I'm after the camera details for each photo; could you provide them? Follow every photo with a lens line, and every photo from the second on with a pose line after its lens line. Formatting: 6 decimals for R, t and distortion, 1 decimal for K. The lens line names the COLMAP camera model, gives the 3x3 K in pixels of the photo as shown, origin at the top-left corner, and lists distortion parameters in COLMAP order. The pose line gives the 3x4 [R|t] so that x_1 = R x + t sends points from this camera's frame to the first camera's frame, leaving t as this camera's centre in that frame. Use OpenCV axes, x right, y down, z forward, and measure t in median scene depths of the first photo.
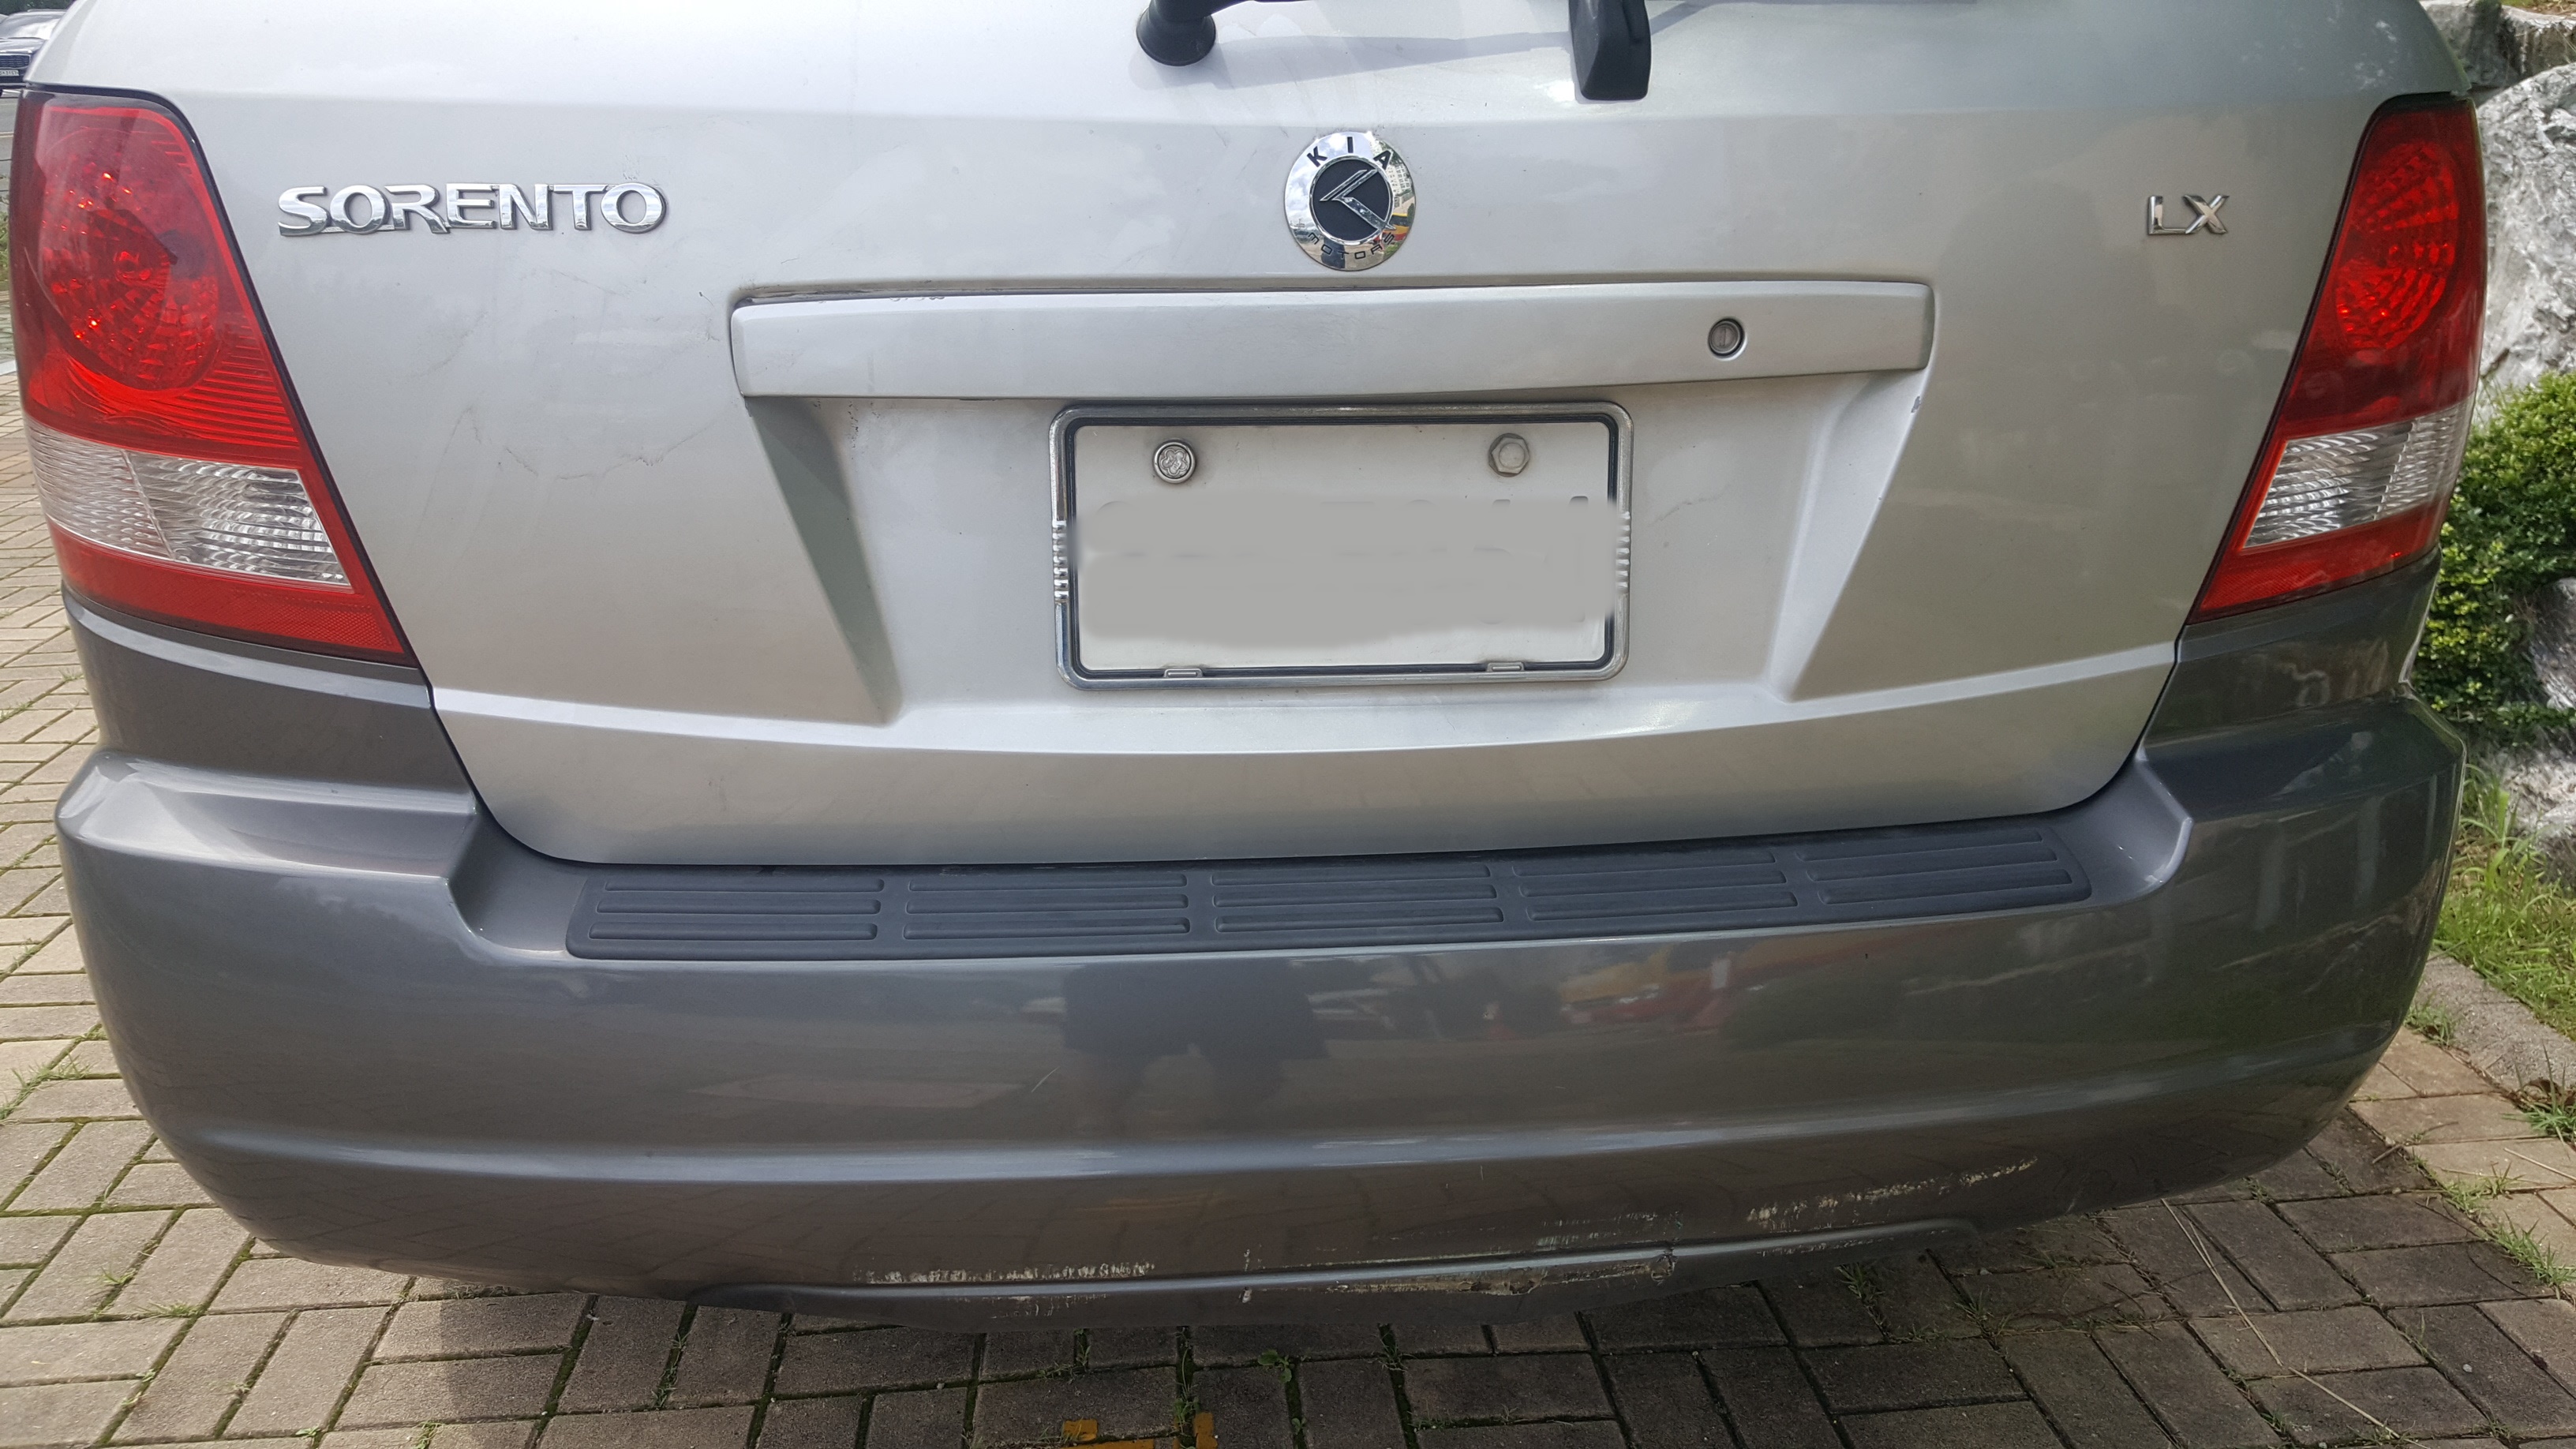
lens RADIAL K [[1888.3, 0, 1288.0], [0, 1888.3, 724.5], [0, 0, 1]] dist [0.042387, -0.065012]
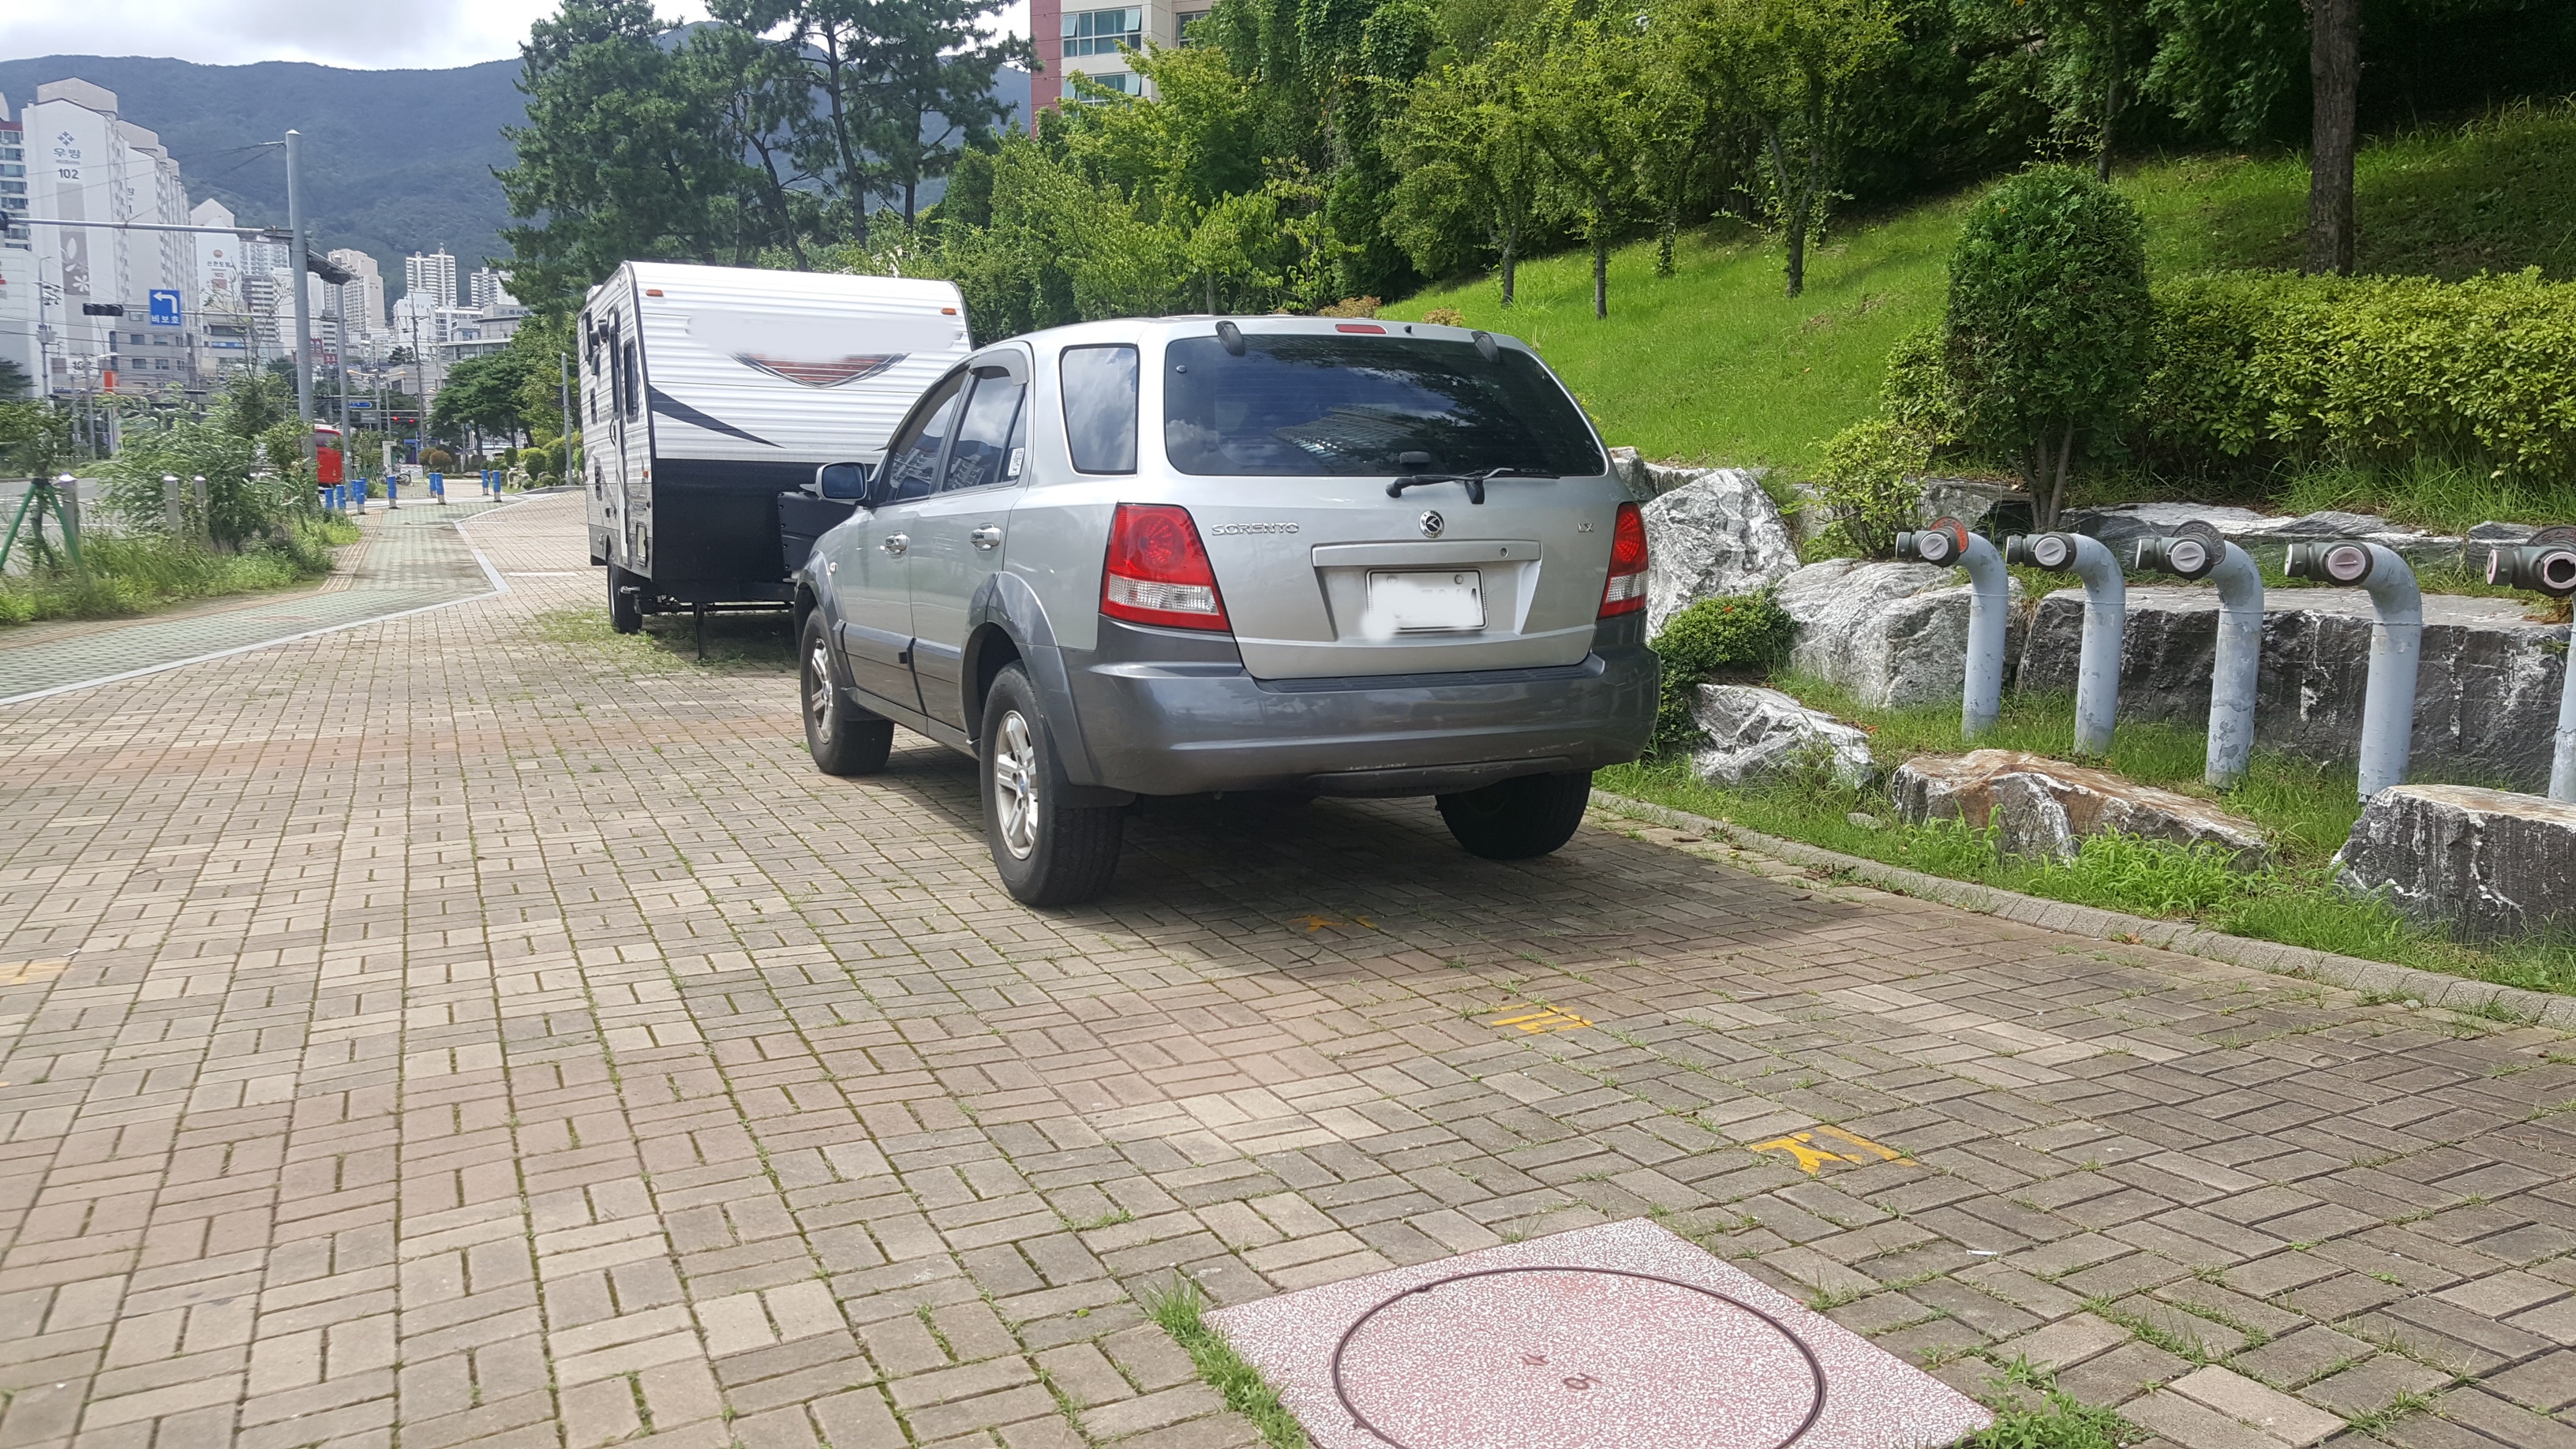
lens RADIAL K [[1888.3, 0, 1288.0], [0, 1888.3, 724.5], [0, 0, 1]] dist [0.042387, -0.065012]
pose [[0.938447, -0.049579, 0.341848, -1.600760], [0.120265, 0.974623, -0.188803, 0.872974], [-0.323812, 0.218294, 0.920594, -2.568426]]
